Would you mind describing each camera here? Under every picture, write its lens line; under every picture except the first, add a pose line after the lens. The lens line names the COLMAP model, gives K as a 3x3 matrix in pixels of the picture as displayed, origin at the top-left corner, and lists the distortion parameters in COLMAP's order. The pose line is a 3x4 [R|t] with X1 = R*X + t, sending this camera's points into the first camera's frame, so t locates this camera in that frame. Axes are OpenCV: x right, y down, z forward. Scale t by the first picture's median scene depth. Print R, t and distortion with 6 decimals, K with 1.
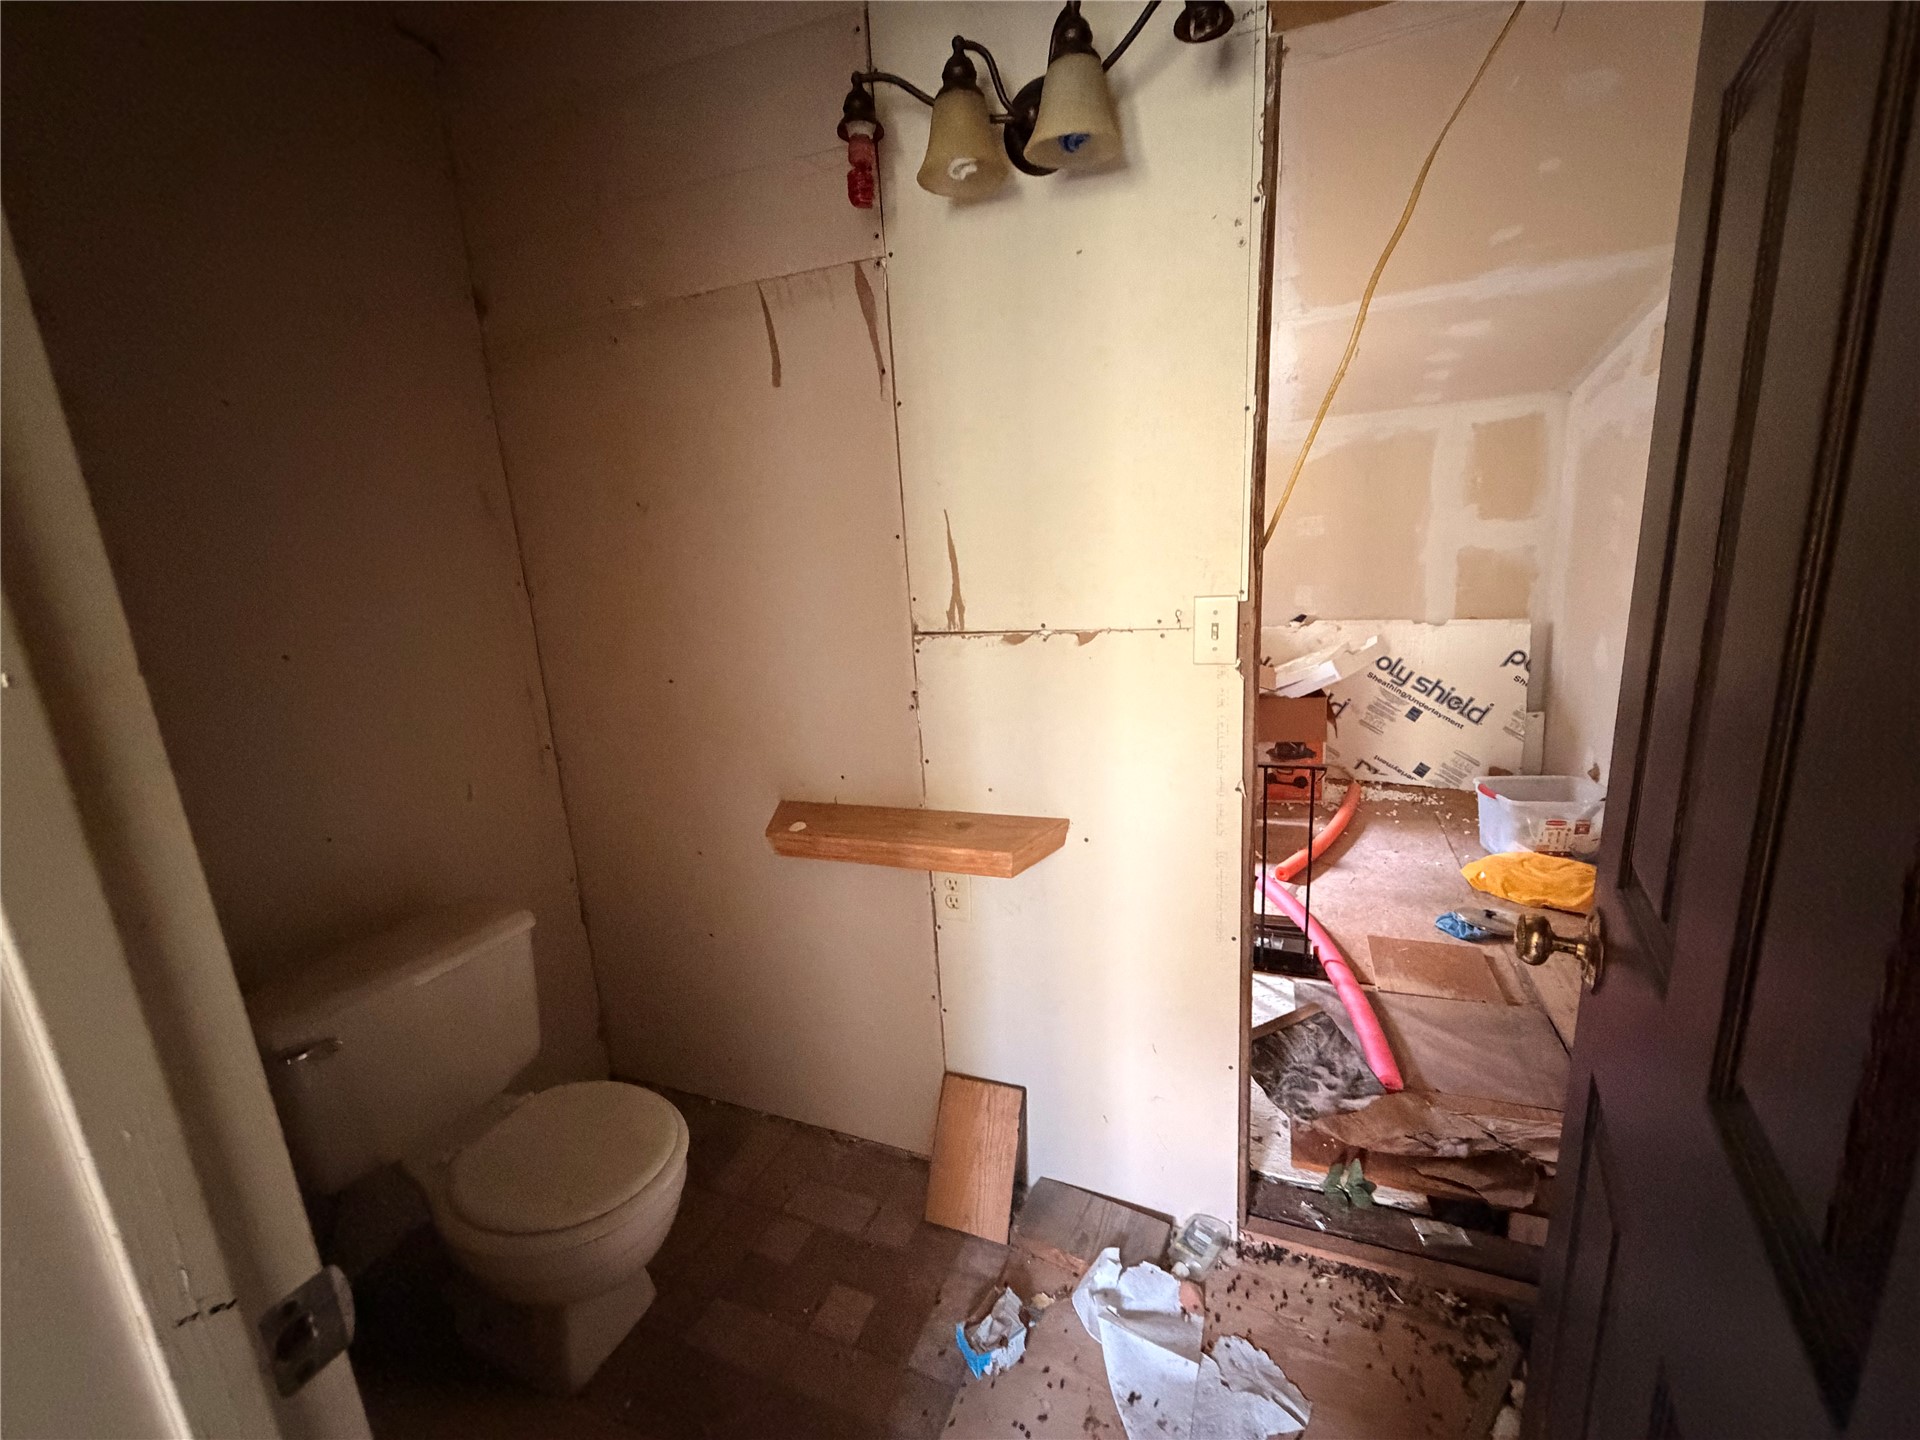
lens RADIAL K [[770.0, 0, 957.4], [0, 770.0, 725.5], [0, 0, 1]] dist [-0.001416, -0.000116]
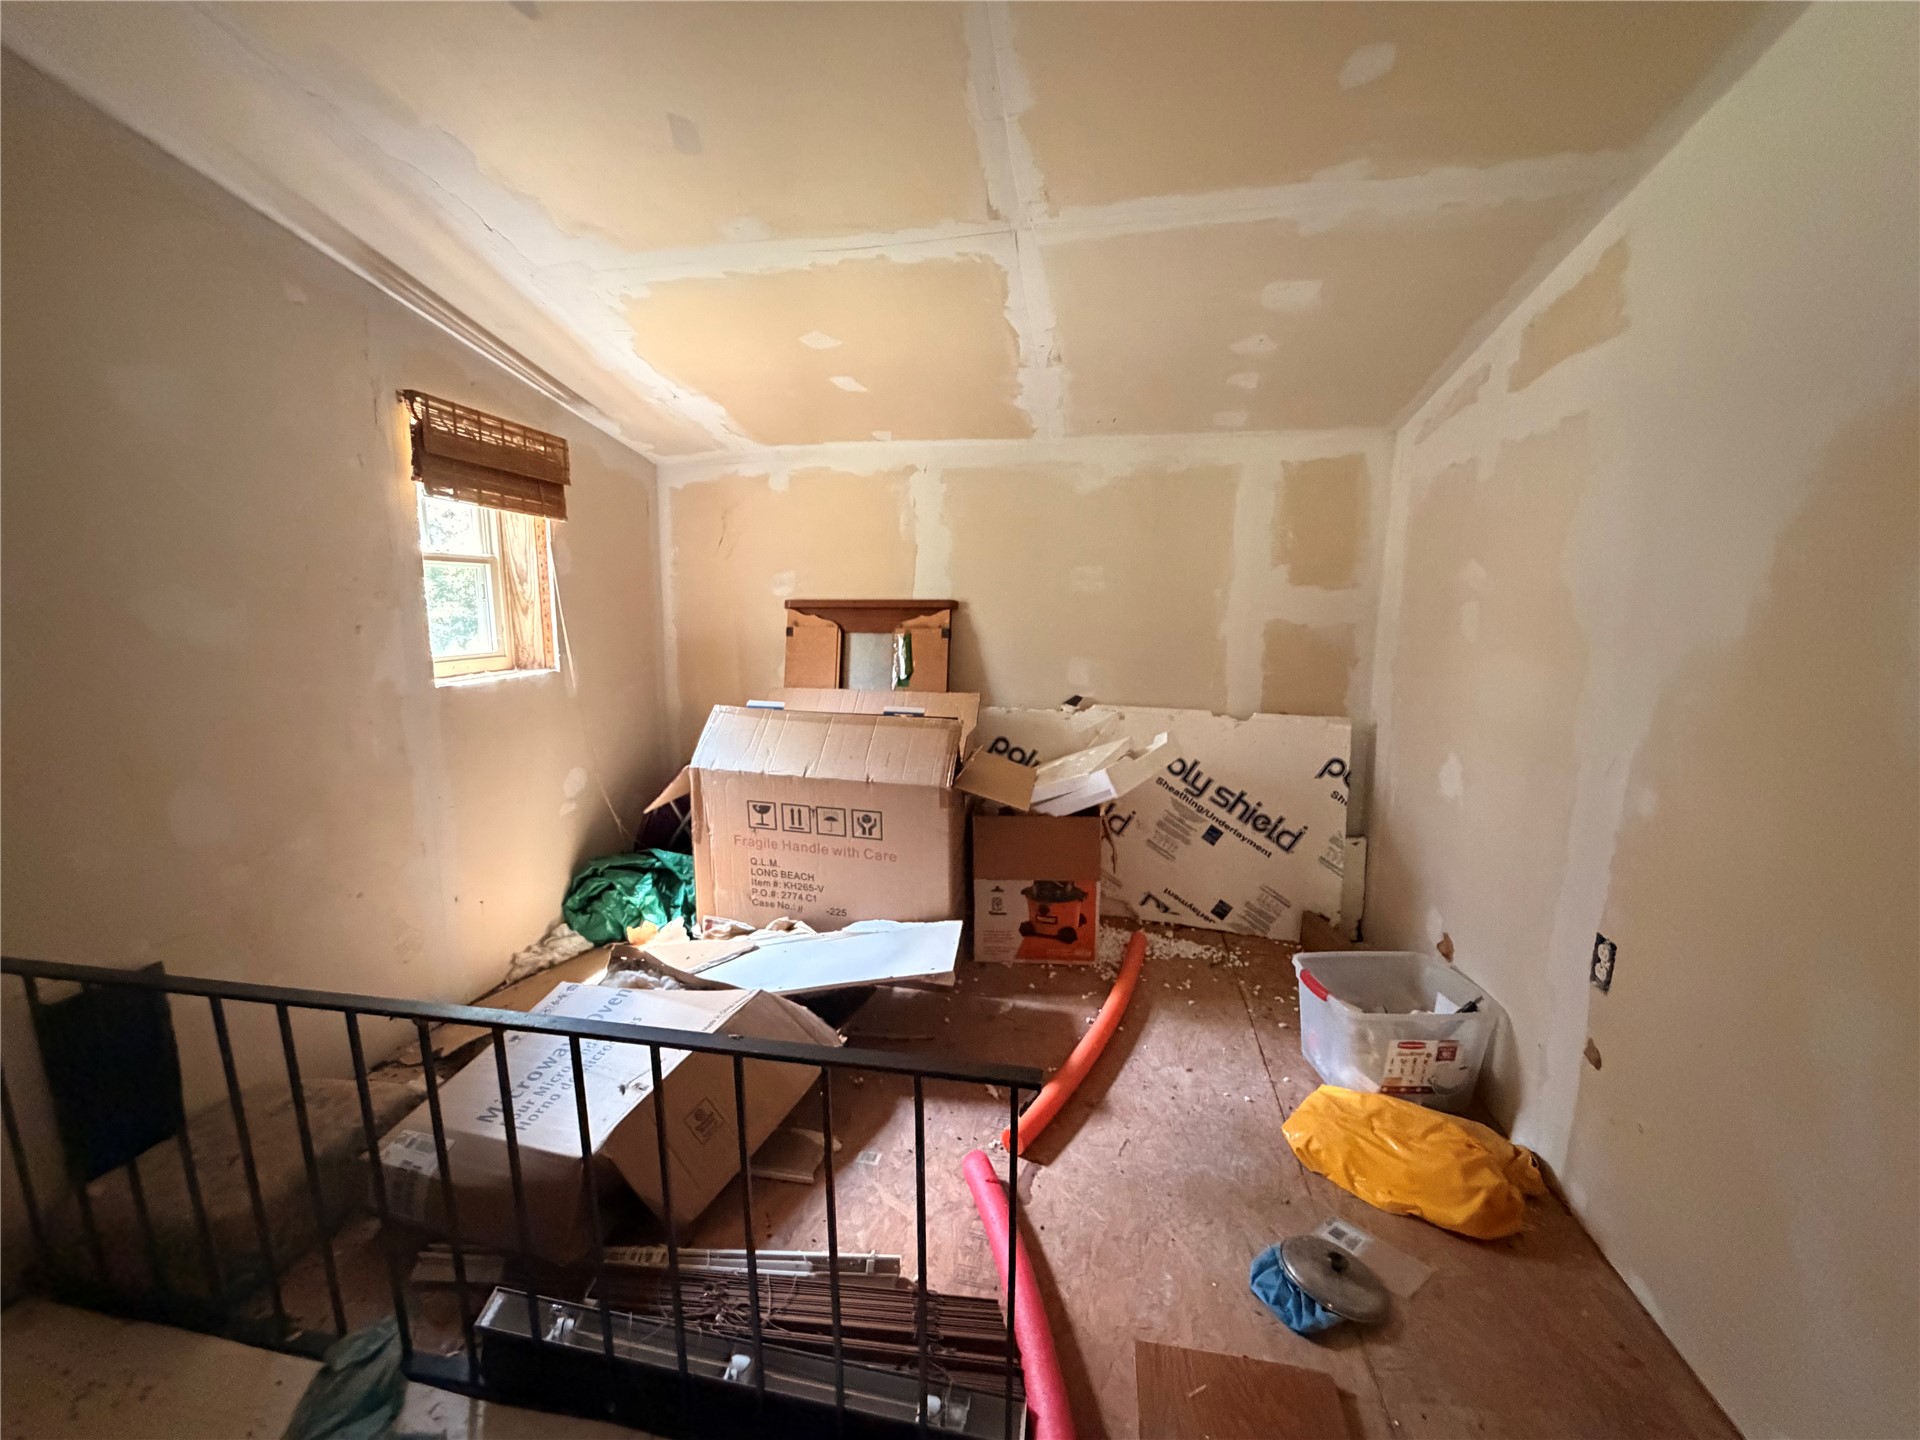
lens RADIAL K [[770.0, 0, 960.5], [0, 770.0, 730.7], [0, 0, 1]] dist [-0.001416, -0.000116]
pose [[0.974557, 0.034338, 0.221494, 0.188662], [-0.021975, 0.998072, -0.058043, -0.069906], [-0.223060, 0.051699, 0.973433, 0.326812]]
